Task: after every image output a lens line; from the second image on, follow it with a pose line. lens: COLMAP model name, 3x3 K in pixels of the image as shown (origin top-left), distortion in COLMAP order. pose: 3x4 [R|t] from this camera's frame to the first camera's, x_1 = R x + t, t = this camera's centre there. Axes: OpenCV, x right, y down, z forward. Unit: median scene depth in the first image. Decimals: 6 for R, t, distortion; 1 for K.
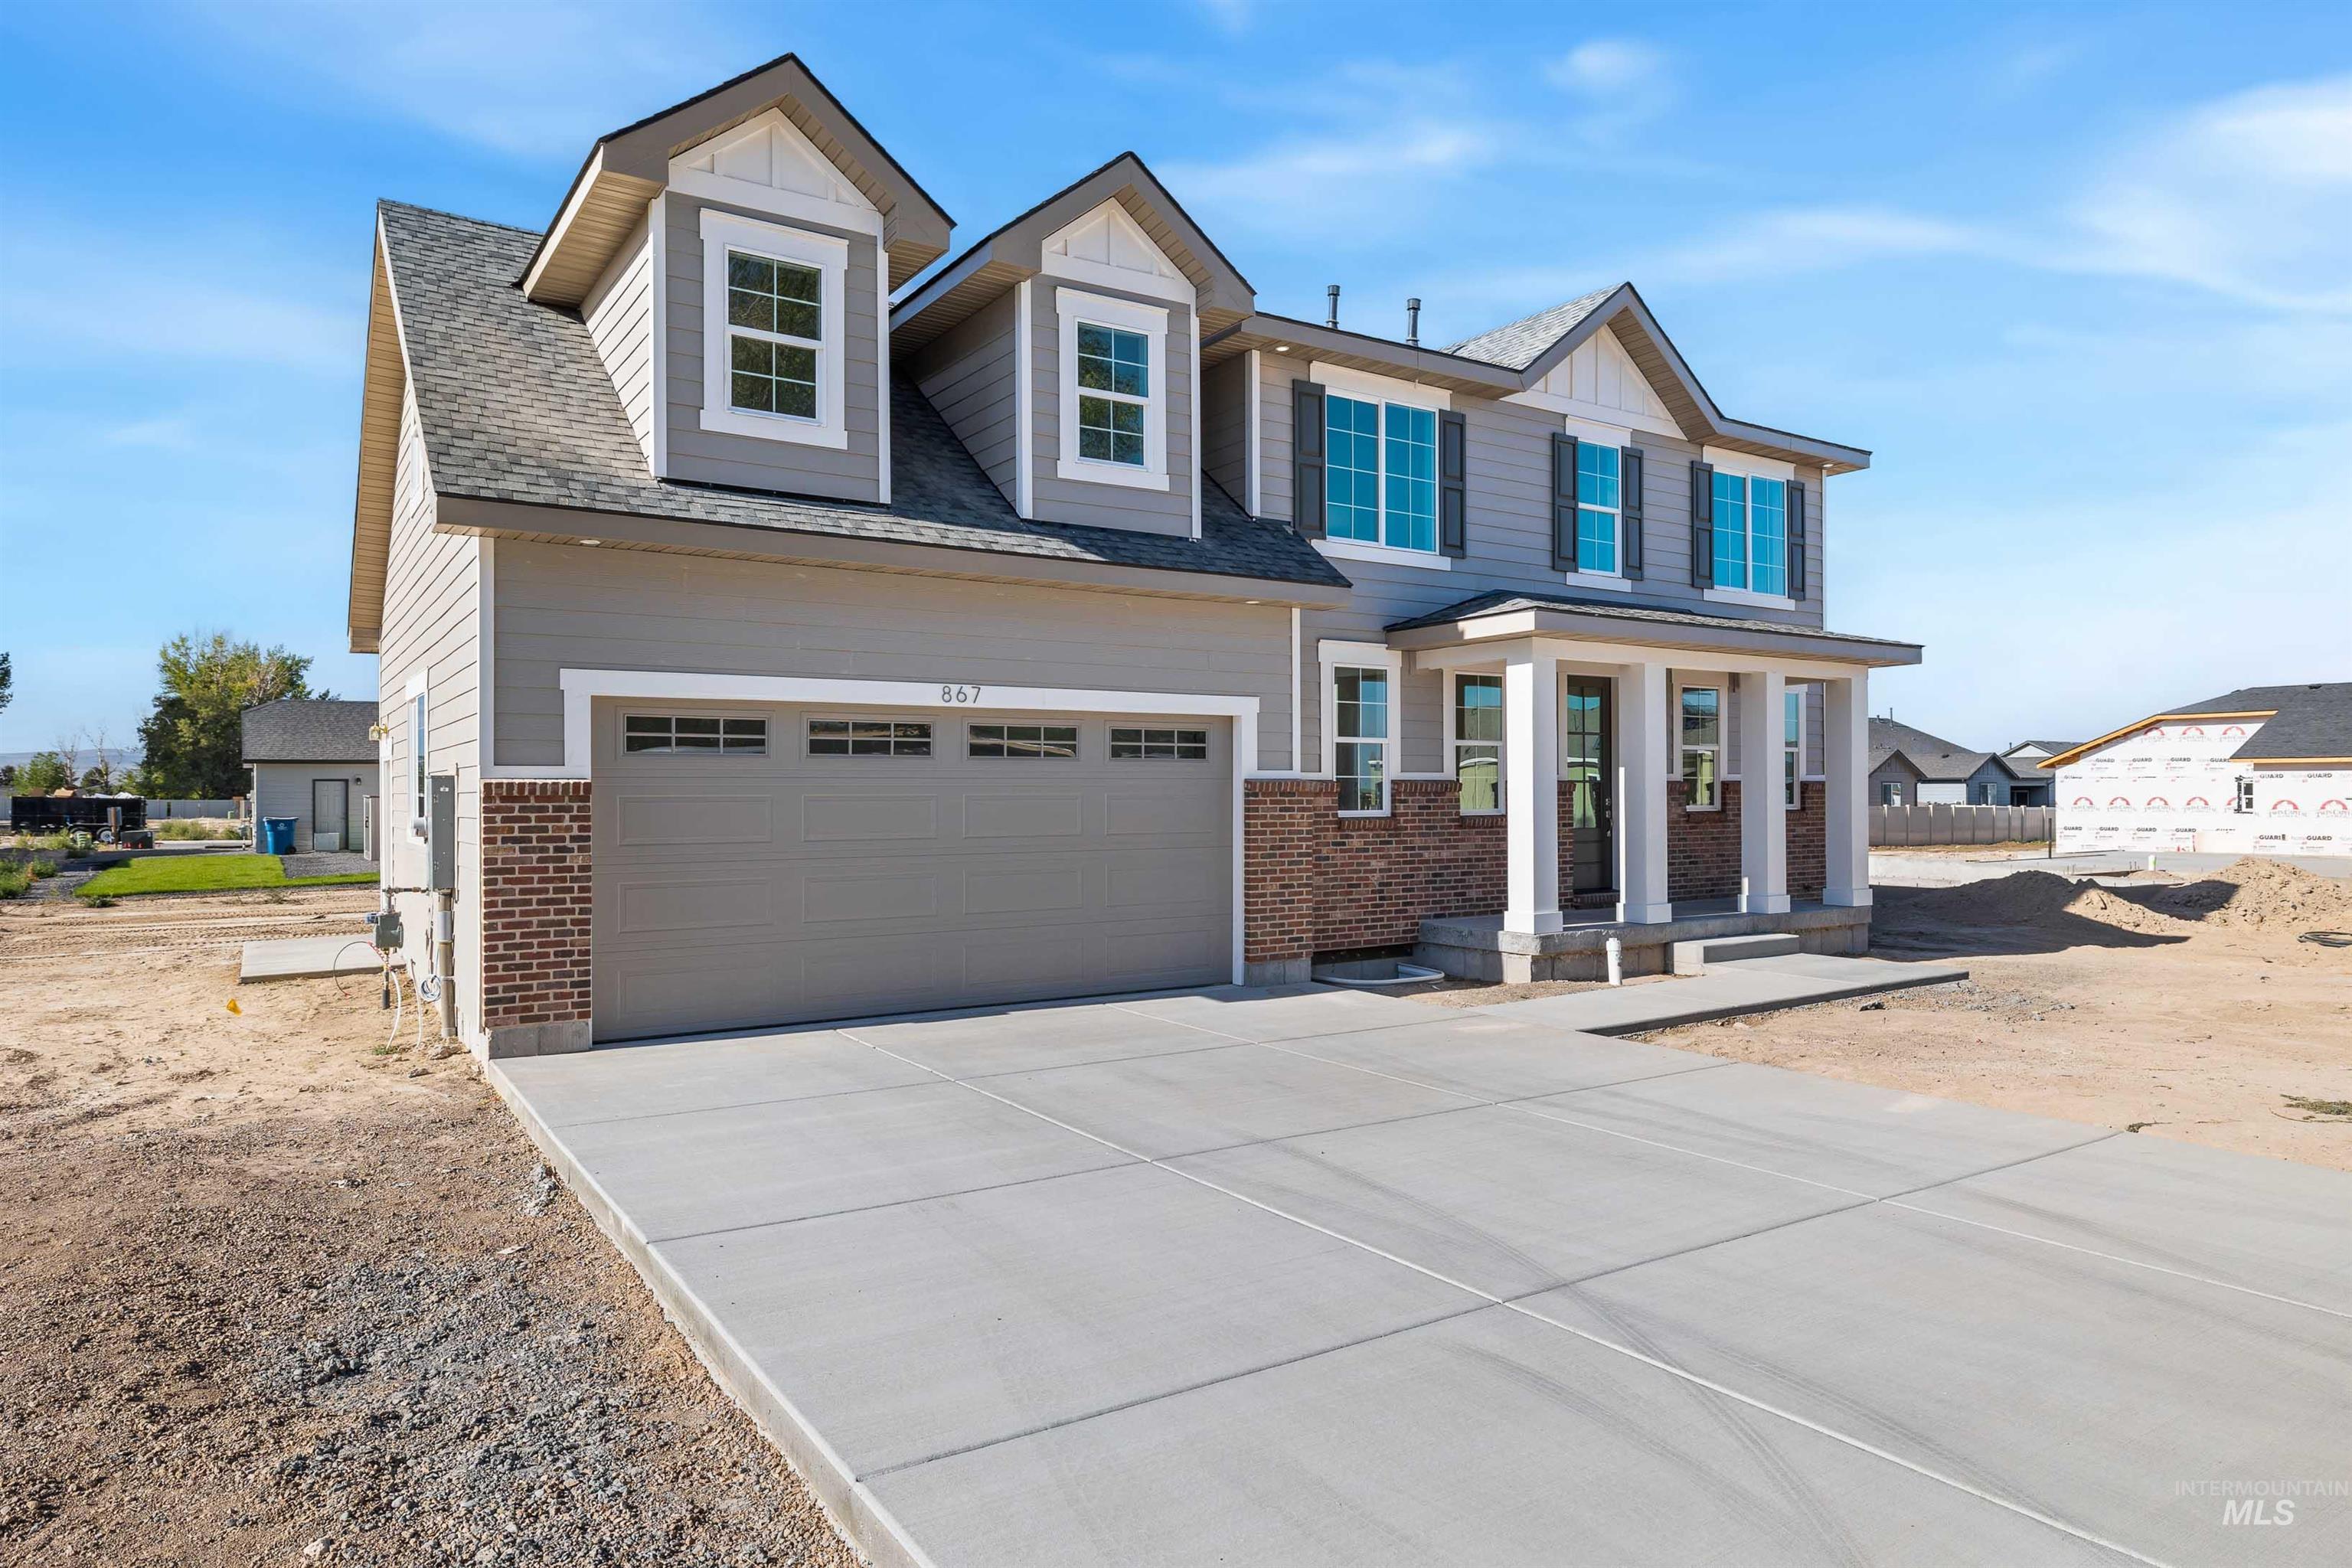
lens RADIAL K [[1411.3, 0, 1169.2], [0, 1411.3, 787.2], [0, 0, 1]] dist [-0.002409, -0.000366]
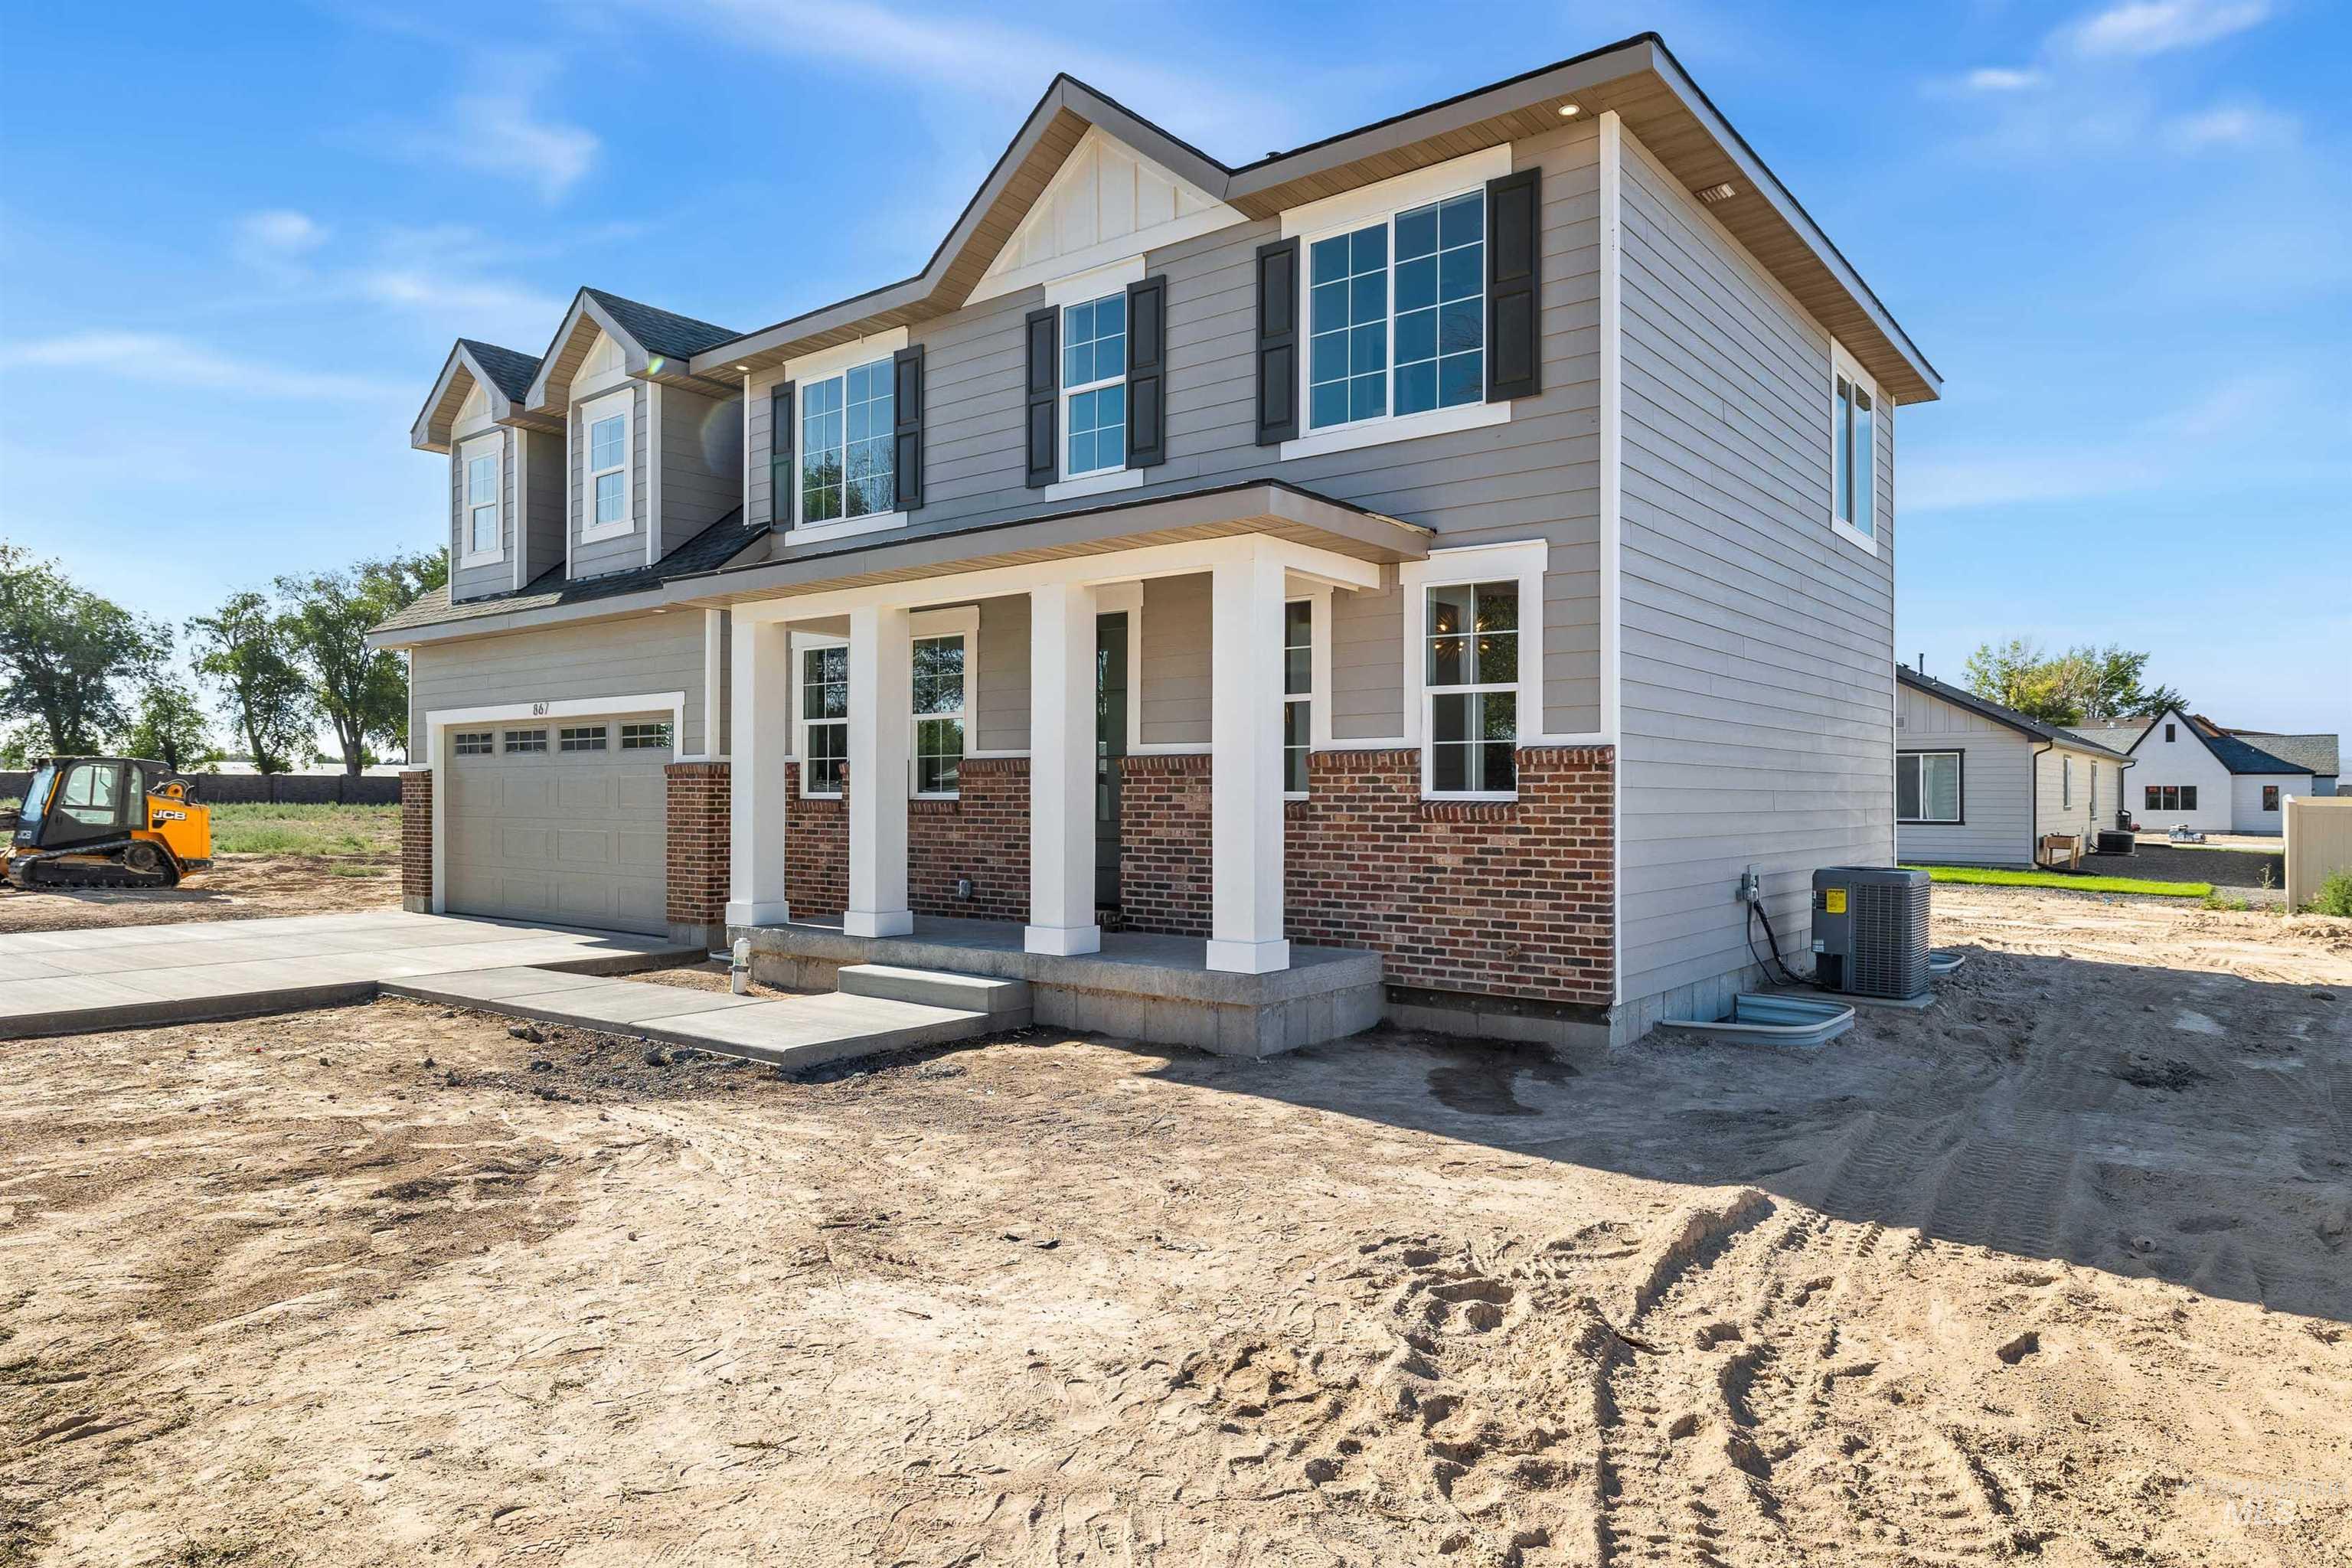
lens RADIAL K [[1411.3, 0, 1169.2], [0, 1411.3, 787.2], [0, 0, 1]] dist [-0.002409, -0.000366]
pose [[0.314024, -0.001903, -0.949413, 1.020595], [-0.000003, 0.999998, -0.002005, 0.013122], [0.949415, 0.000632, 0.314023, 0.811807]]
